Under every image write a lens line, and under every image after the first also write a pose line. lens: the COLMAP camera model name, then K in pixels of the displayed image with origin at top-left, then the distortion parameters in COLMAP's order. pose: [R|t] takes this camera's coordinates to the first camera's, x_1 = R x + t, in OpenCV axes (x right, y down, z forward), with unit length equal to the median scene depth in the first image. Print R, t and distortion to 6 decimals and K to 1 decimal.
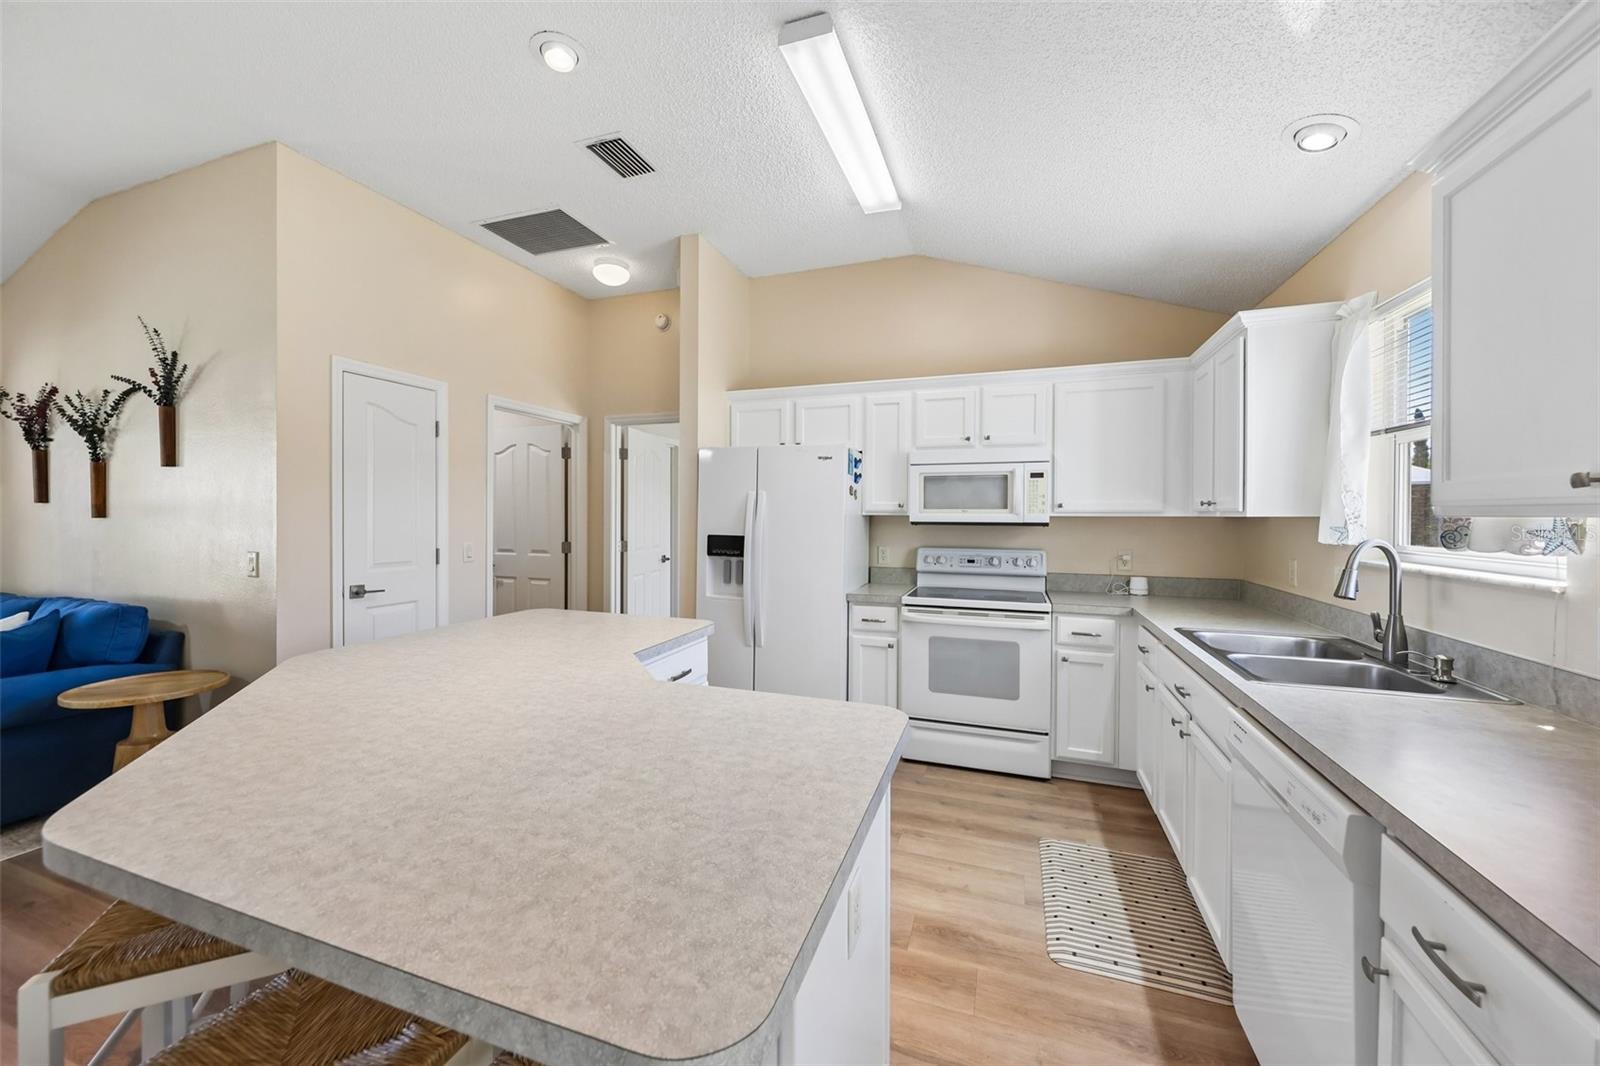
lens RADIAL K [[606.3, 0, 794.6], [0, 606.3, 507.7], [0, 0, 1]] dist [0.015794, -0.000364]
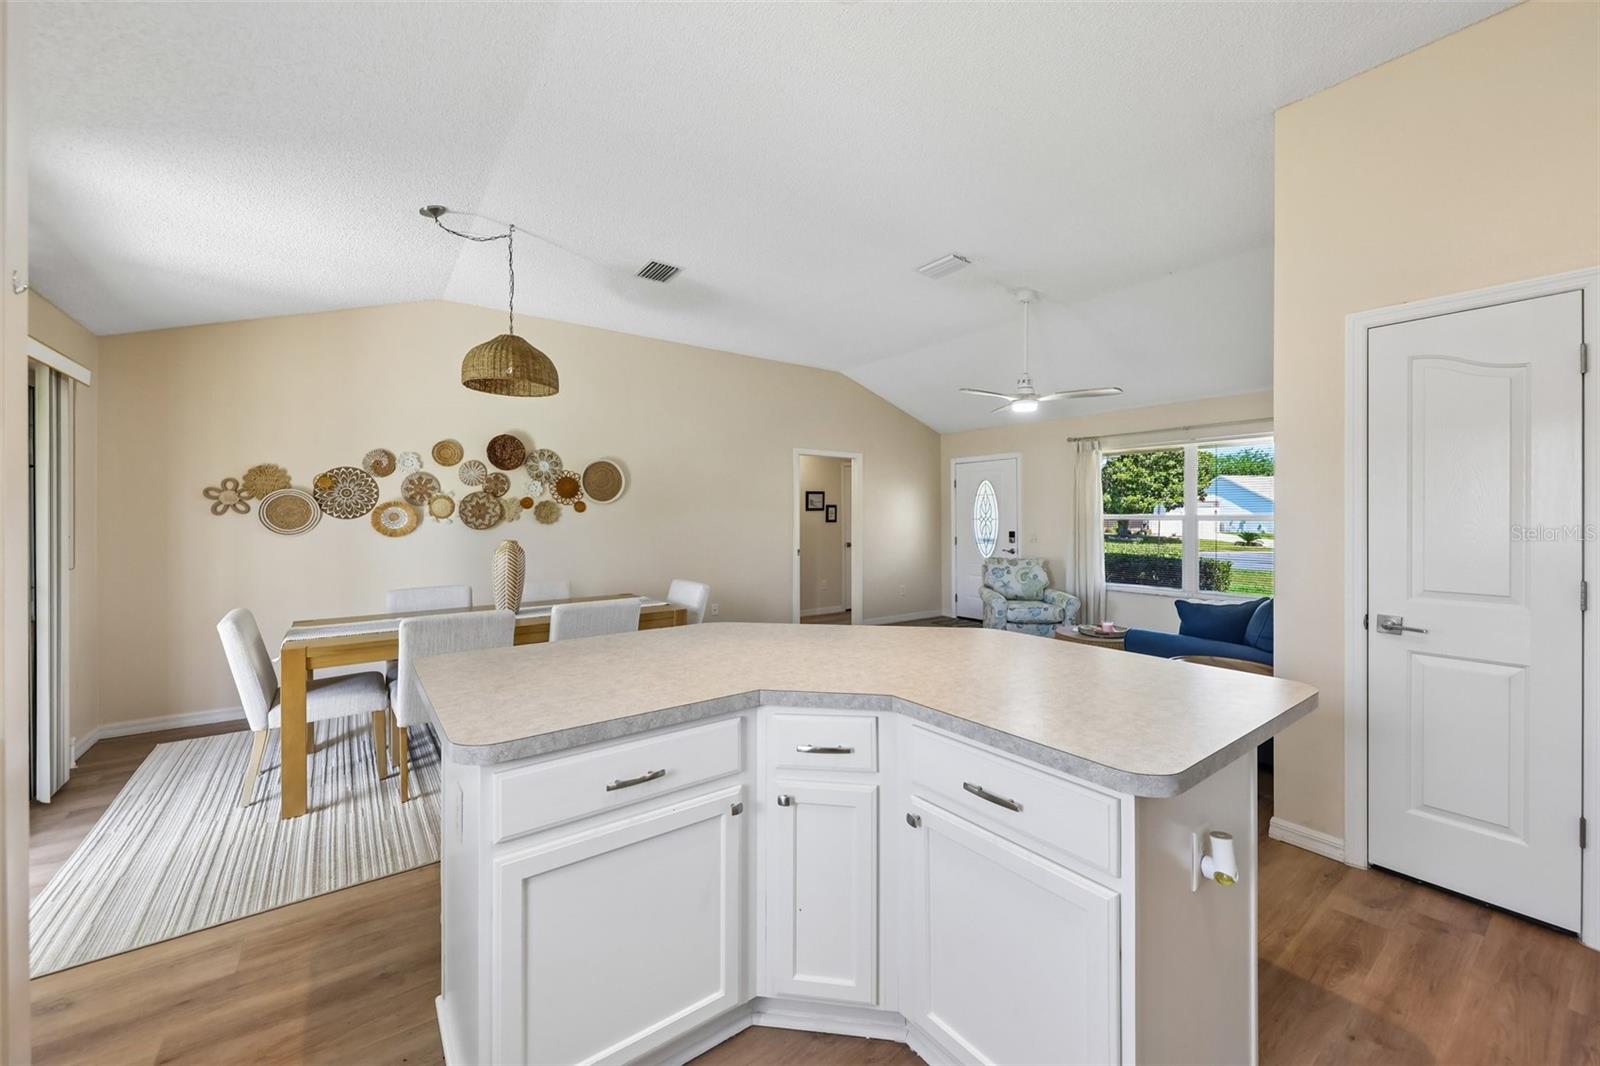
lens RADIAL K [[605.6, 0, 804.2], [0, 605.6, 521.6], [0, 0, 1]] dist [0.021161, -0.000030]
pose [[-0.547796, 0.003858, -0.836603, 0.254080], [0.006196, 0.999981, 0.000554, 0.008692], [0.836589, -0.004880, -0.547809, 0.750252]]
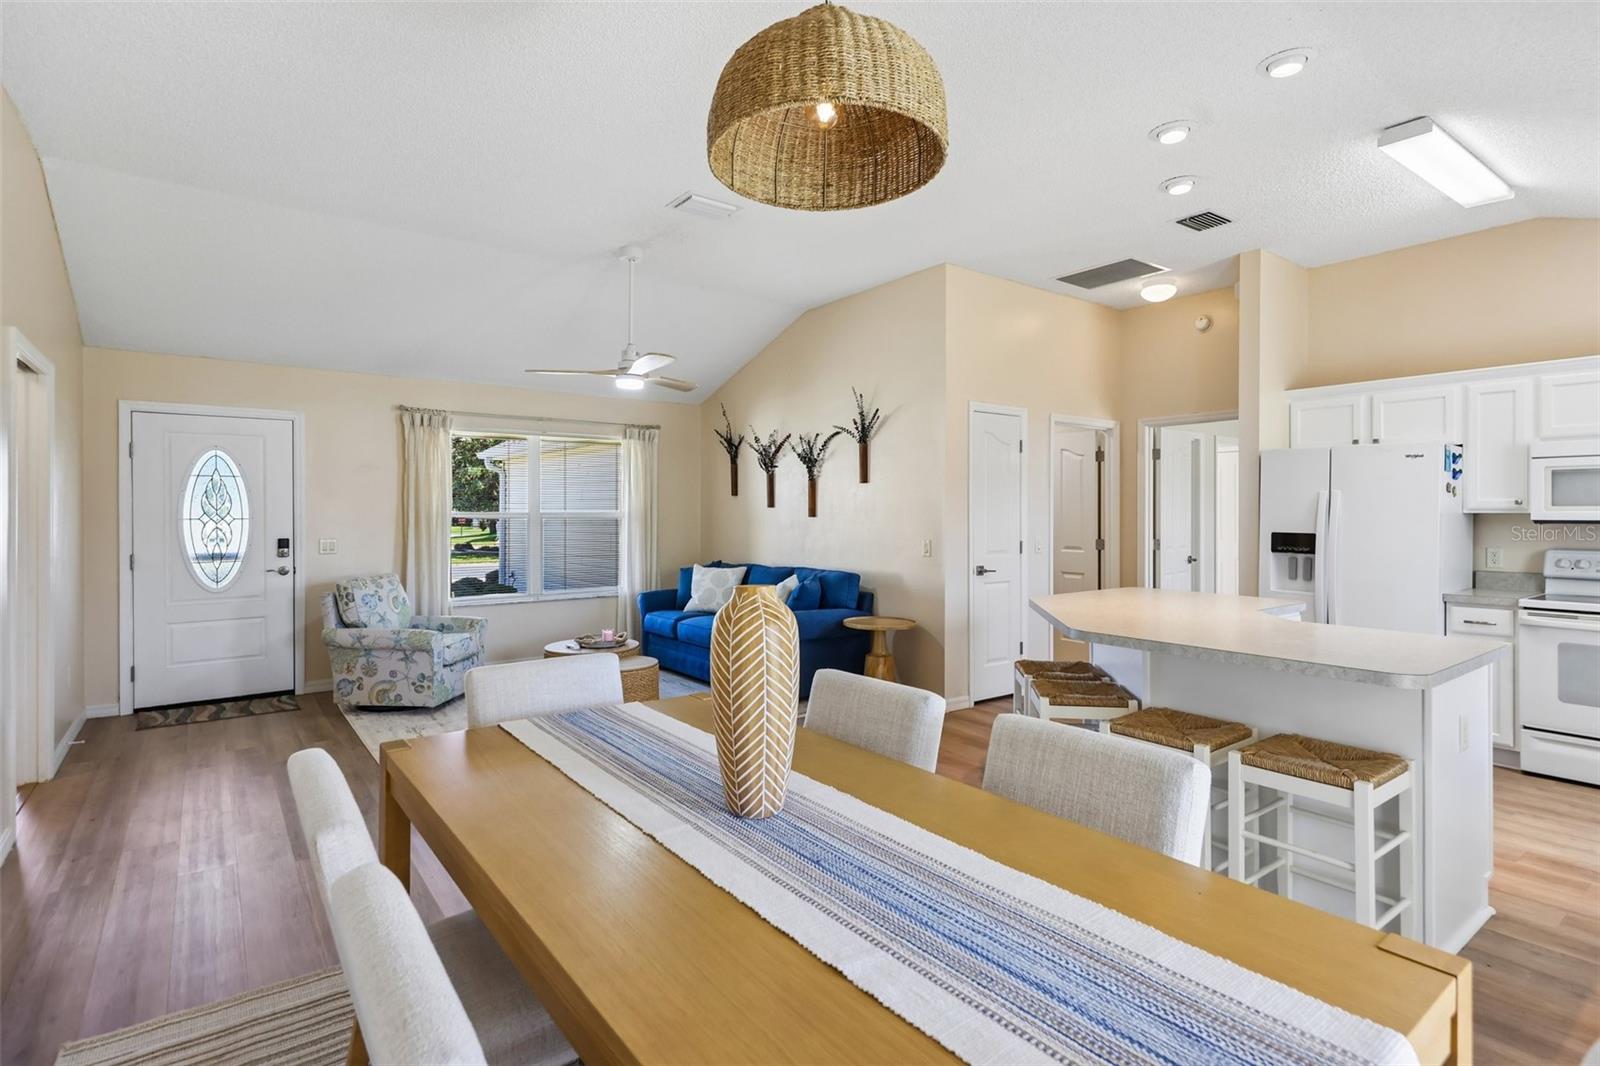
lens RADIAL K [[783.6, 0, 794.8], [0, 783.6, 510.0], [0, 0, 1]] dist [0.006067, -0.002286]
pose [[0.831699, -0.006332, -0.555190, -0.077799], [0.009797, 0.999947, 0.003272, -0.007301], [0.555140, -0.008161, 0.831717, -0.620954]]
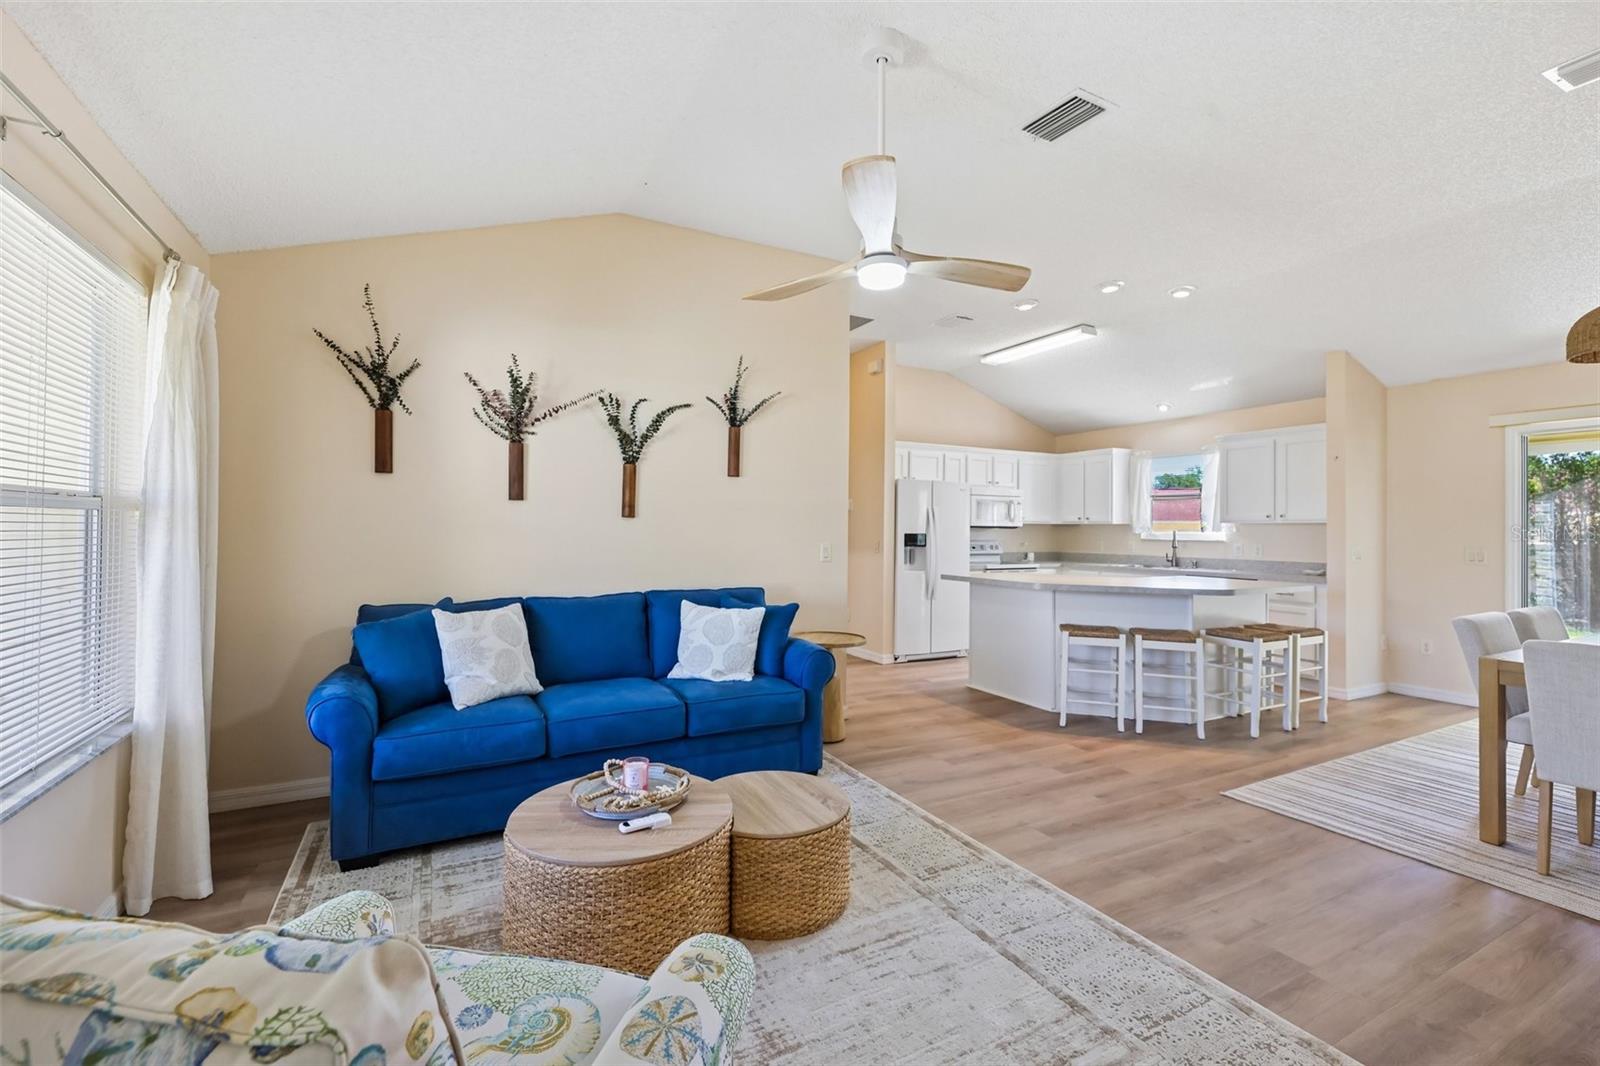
lens RADIAL K [[680.1, 0, 785.7], [0, 680.1, 526.5], [0, 0, 1]] dist [0.003640, 0.000308]
pose [[0.682099, 0.003676, 0.731250, -1.726615], [-0.012893, 0.999892, 0.007000, 0.017625], [-0.731146, -0.014202, 0.682073, 0.008558]]
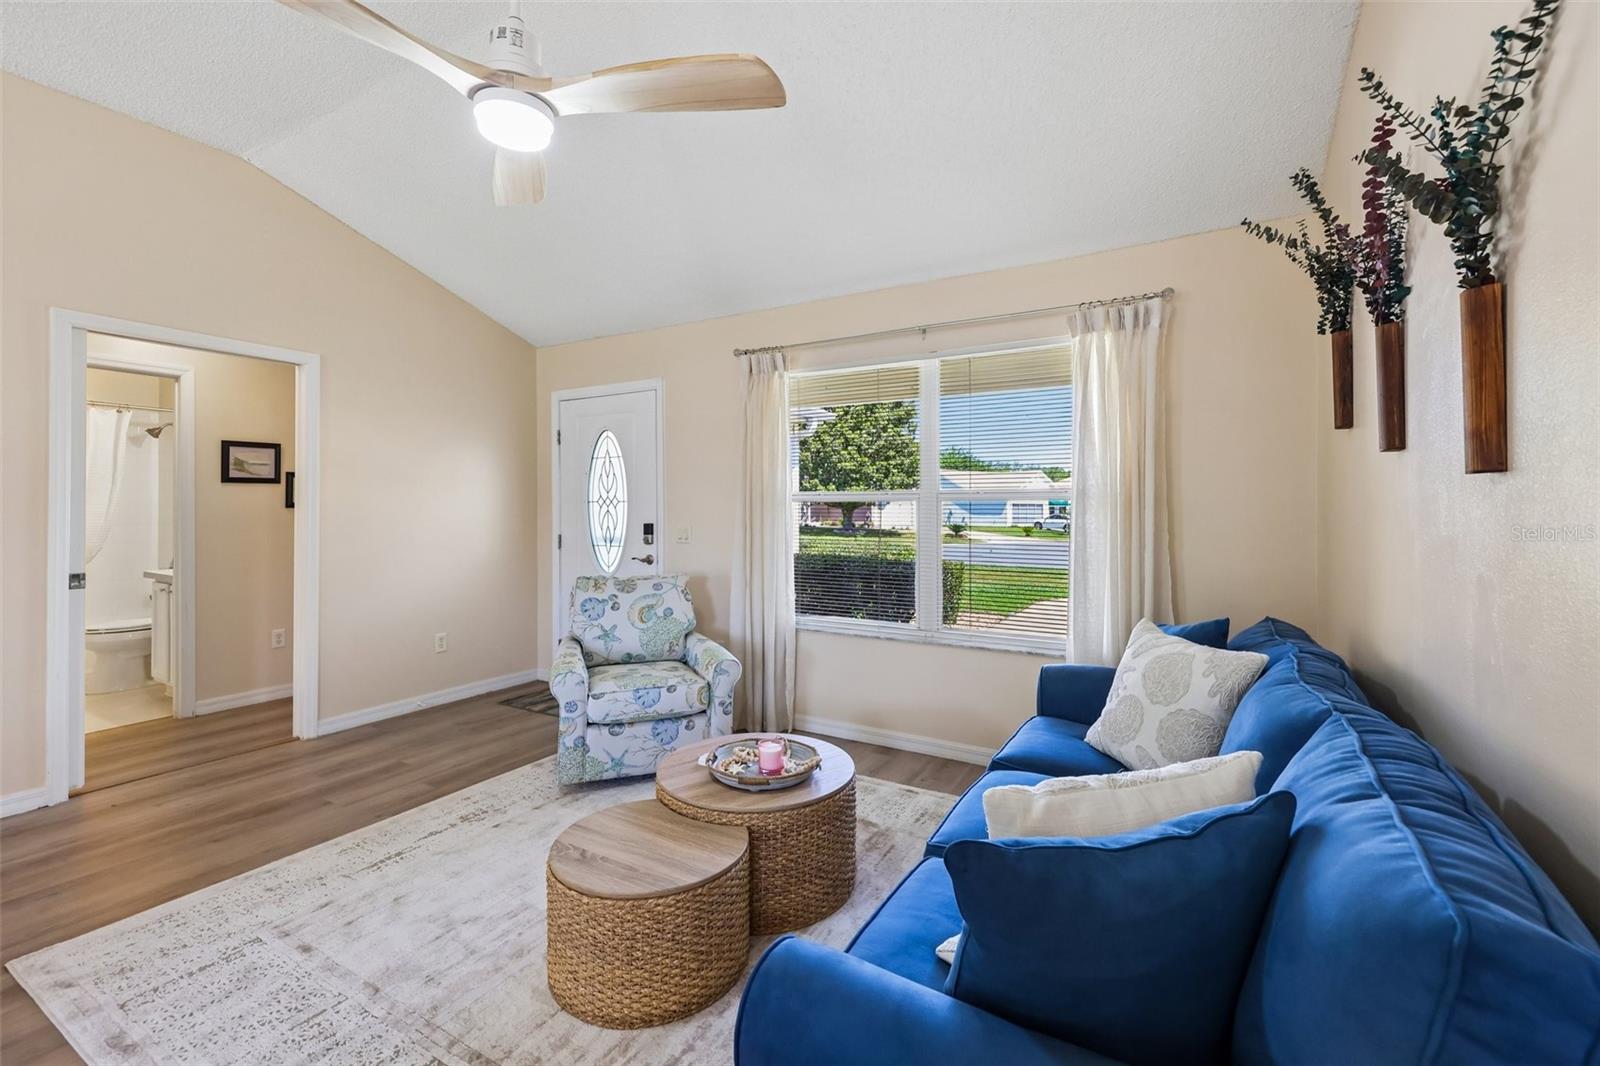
lens RADIAL K [[680.1, 0, 794.4], [0, 680.1, 510.7], [0, 0, 1]] dist [0.003640, 0.000308]
pose [[-0.177971, -0.002142, -0.984033, -0.709233], [0.006931, 0.999970, -0.003430, 0.031131], [0.984011, -0.007431, -0.177951, 0.699701]]
